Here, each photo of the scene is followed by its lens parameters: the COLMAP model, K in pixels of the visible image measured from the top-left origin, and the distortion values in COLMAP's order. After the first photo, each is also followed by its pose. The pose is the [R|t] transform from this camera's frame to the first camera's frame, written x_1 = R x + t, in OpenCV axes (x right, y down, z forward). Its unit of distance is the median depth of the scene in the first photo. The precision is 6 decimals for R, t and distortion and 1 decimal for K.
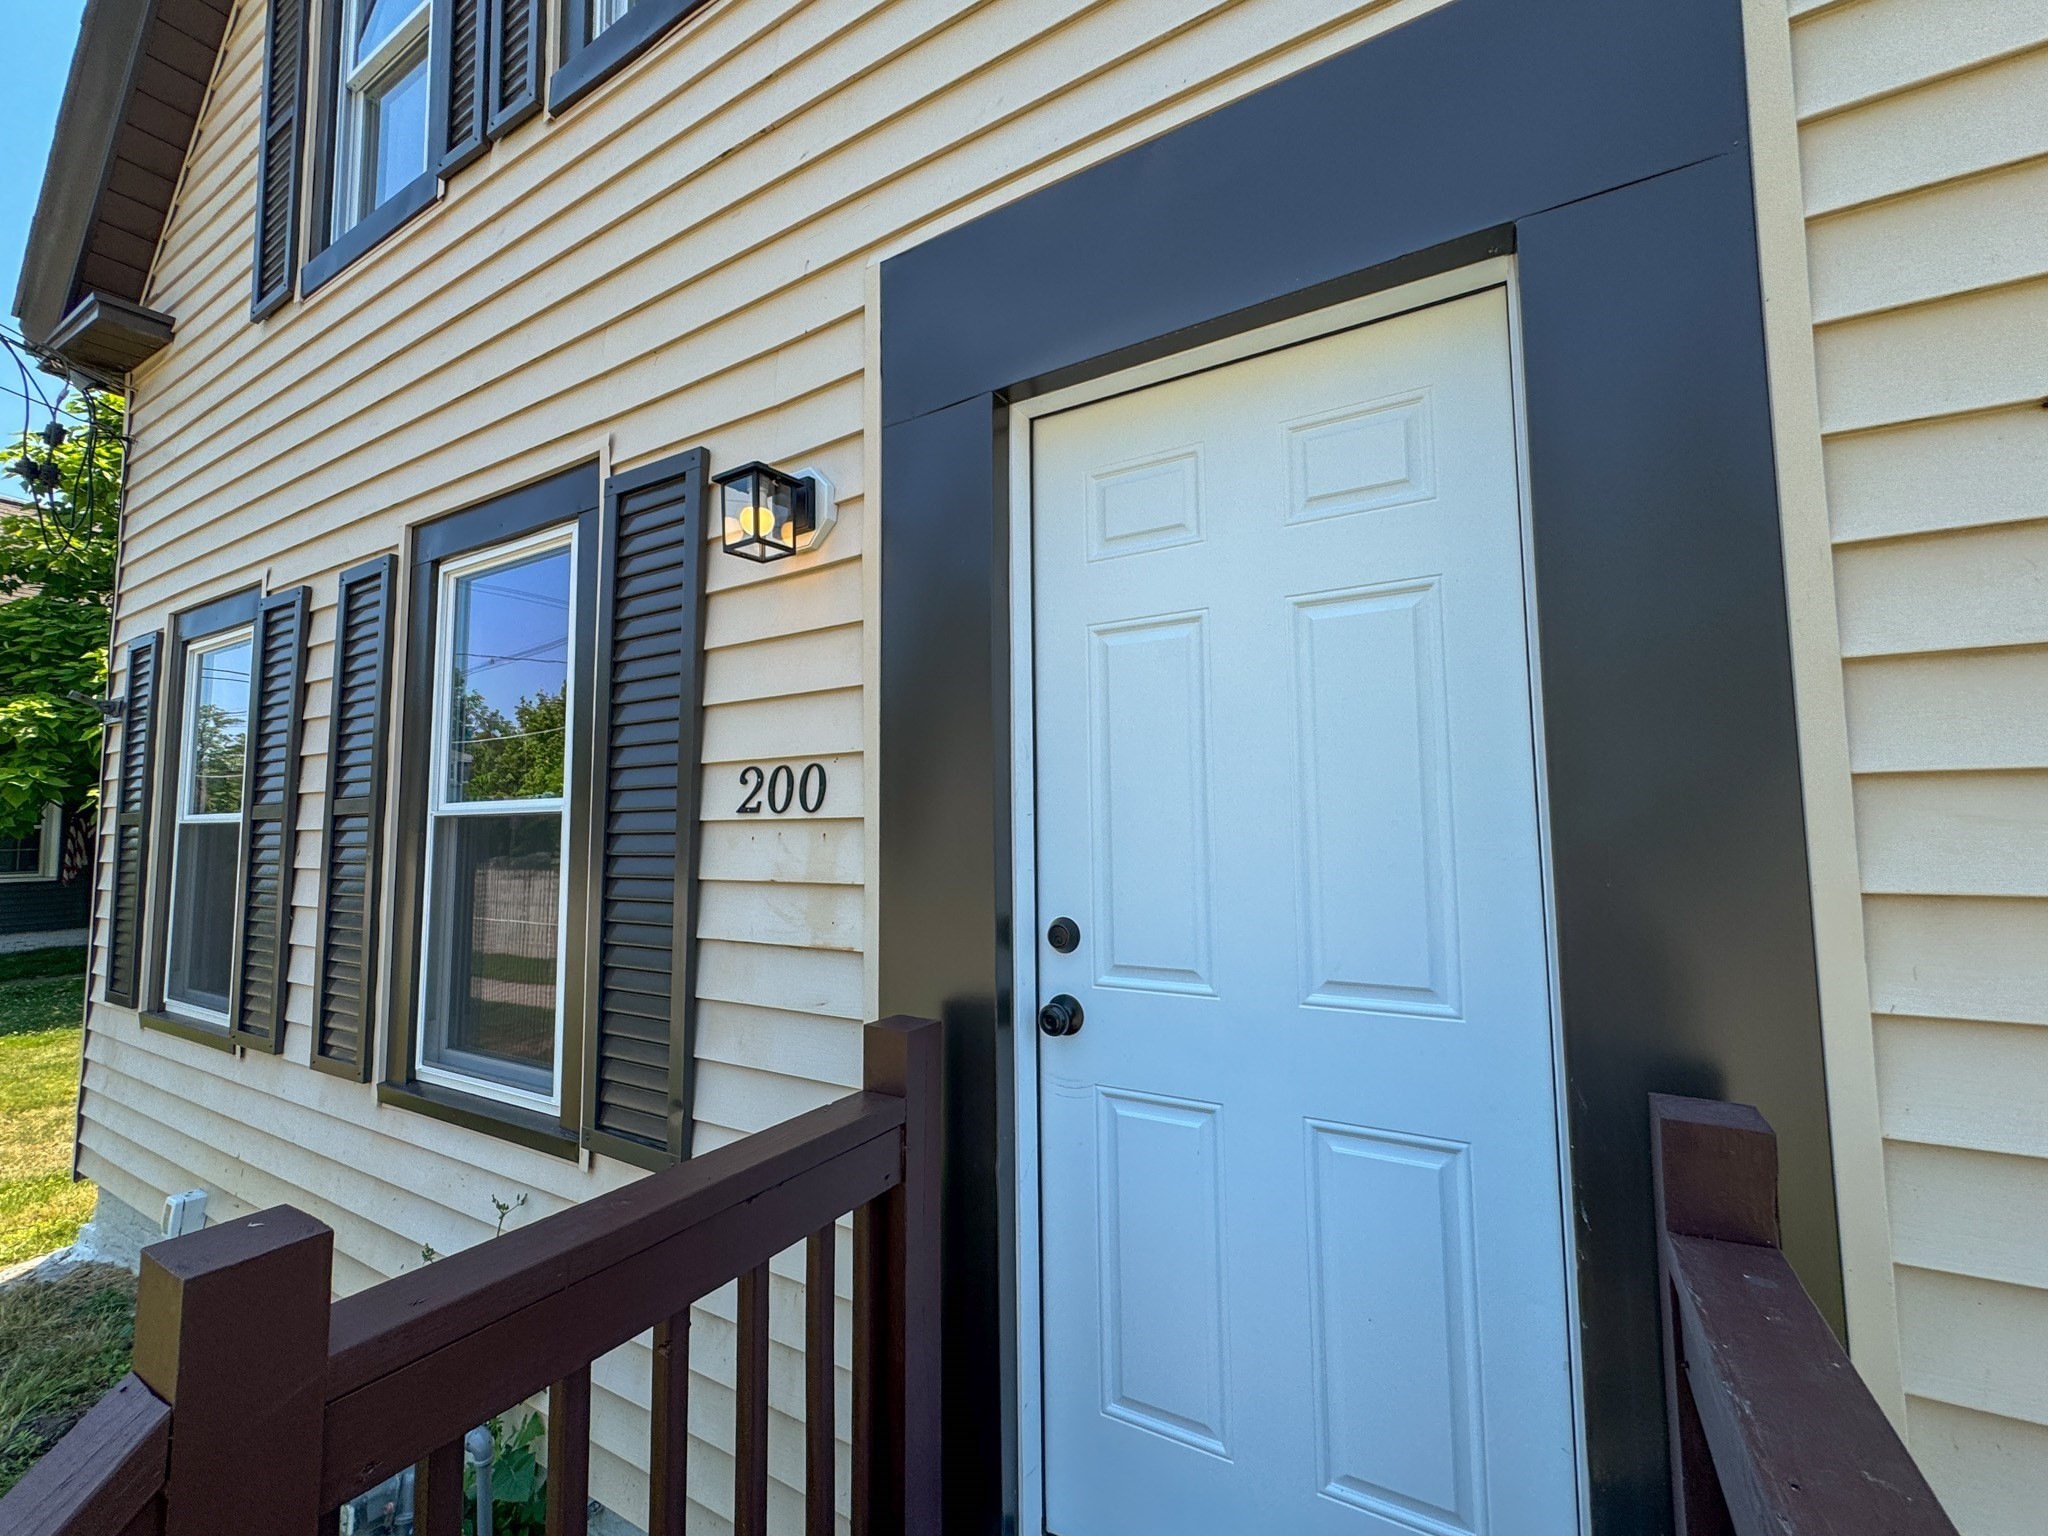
lens RADIAL K [[880.9, 0, 979.1], [0, 880.9, 771.5], [0, 0, 1]] dist [-0.000142, 0.000137]
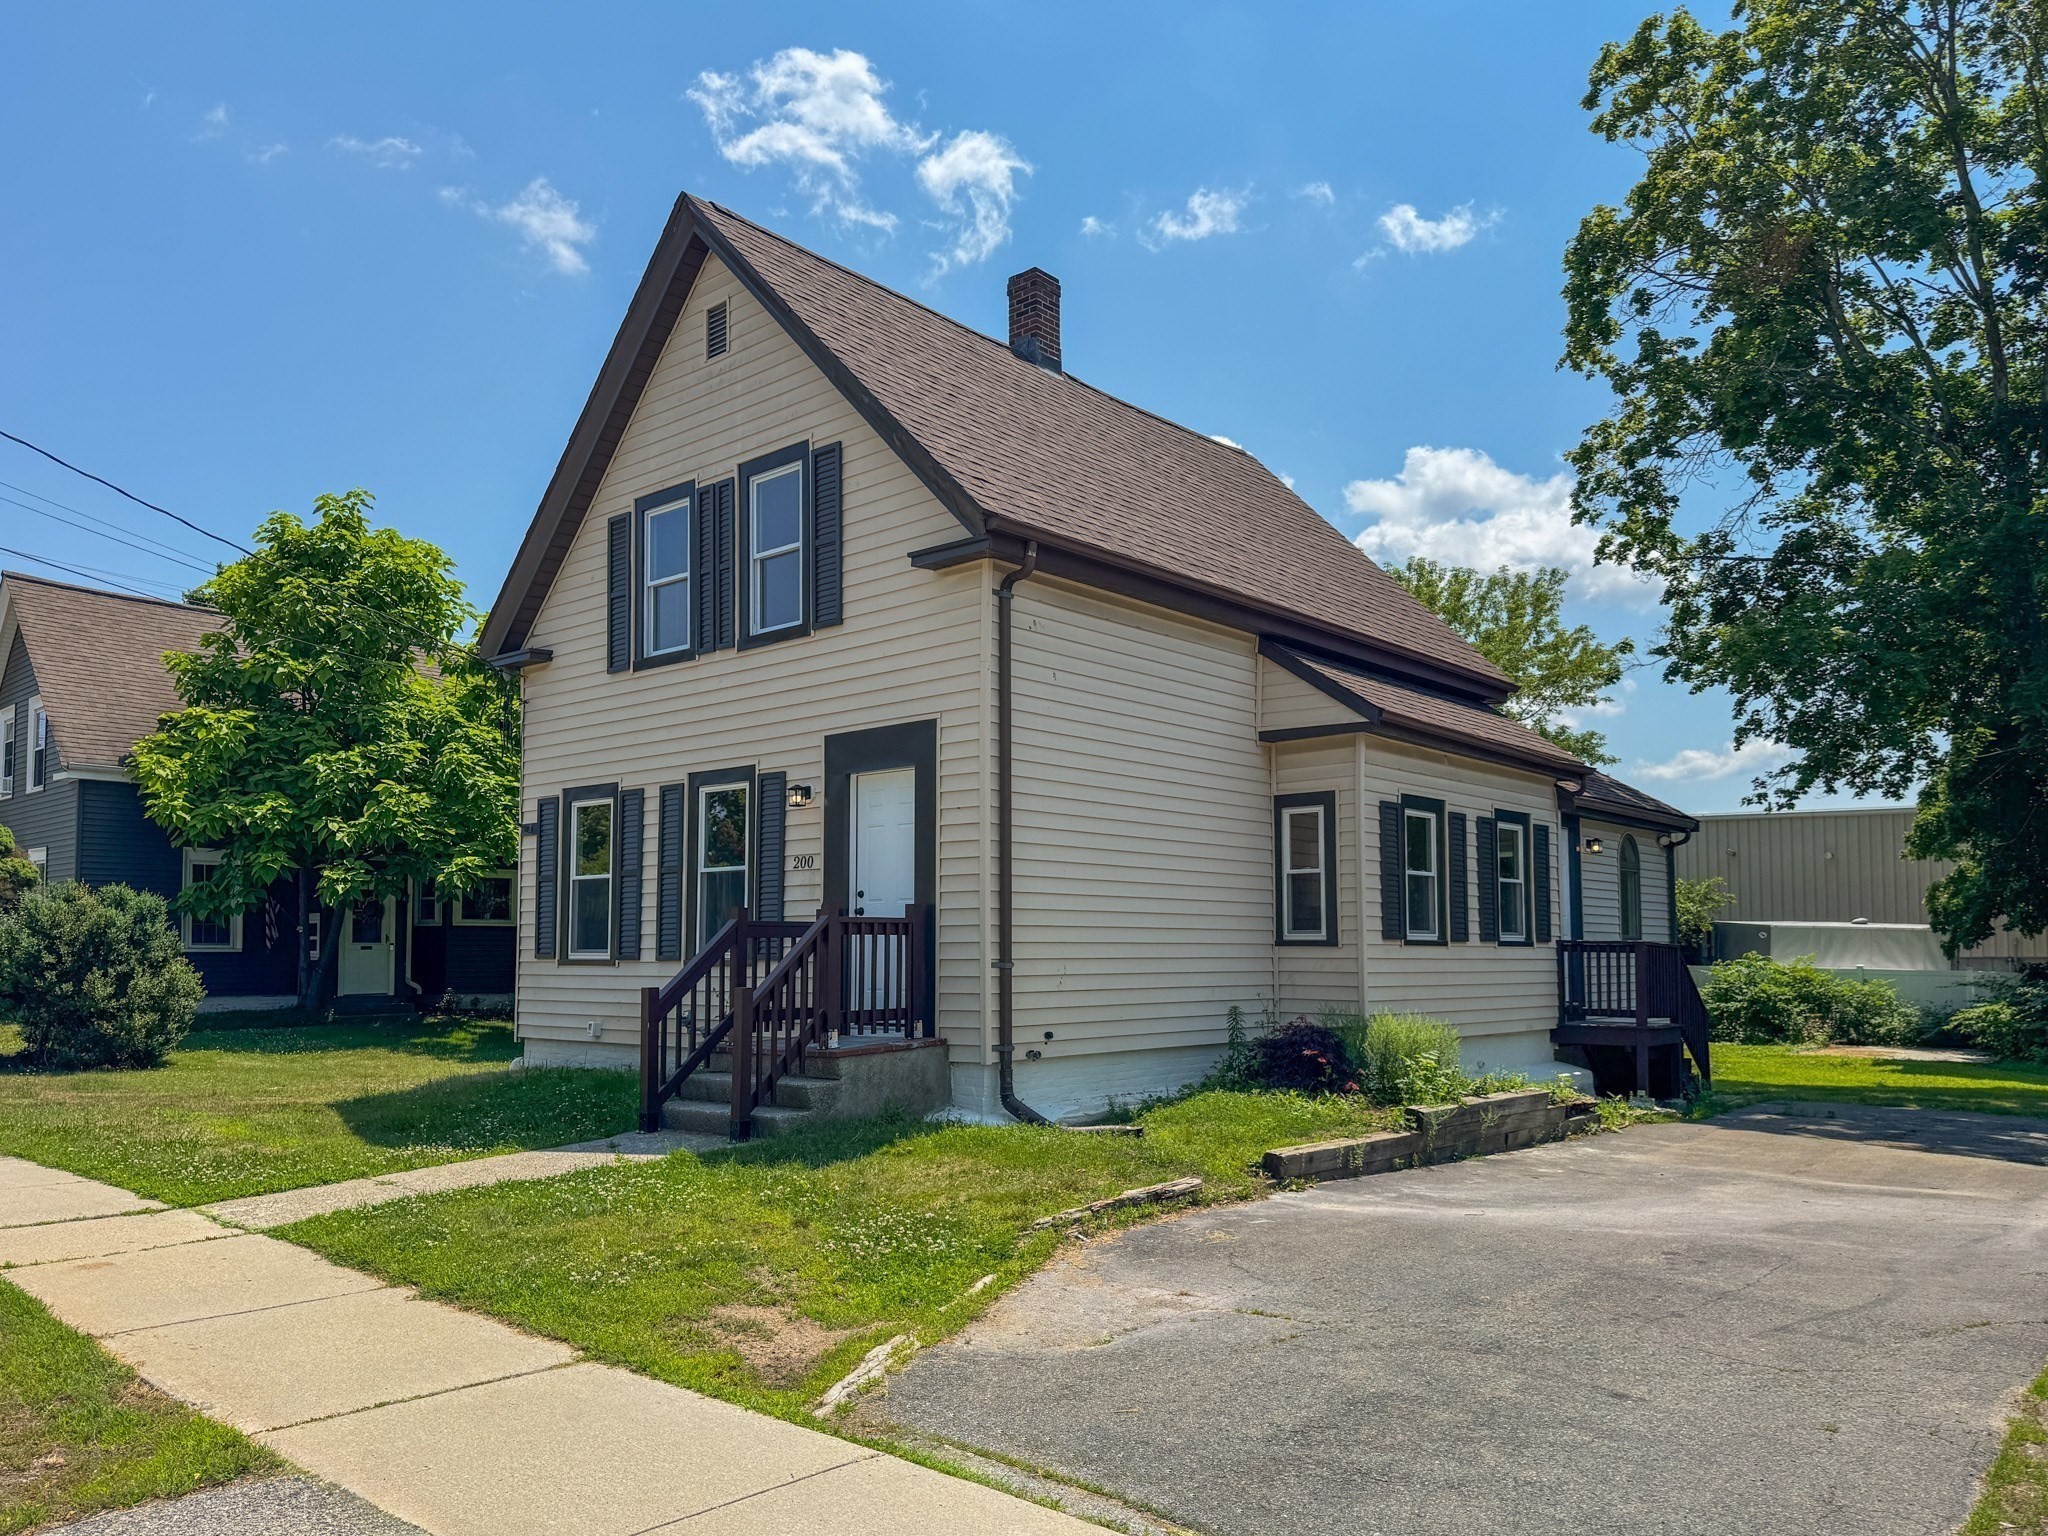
lens RADIAL K [[1532.9, 0, 1024.0], [0, 1532.9, 768.0], [0, 0, 1]] dist [-0.000699, -0.000317]
pose [[0.987801, -0.018674, -0.154600, 1.217038], [0.011842, 0.998917, -0.044996, -0.053875], [0.155273, 0.042617, 0.986952, -3.775701]]
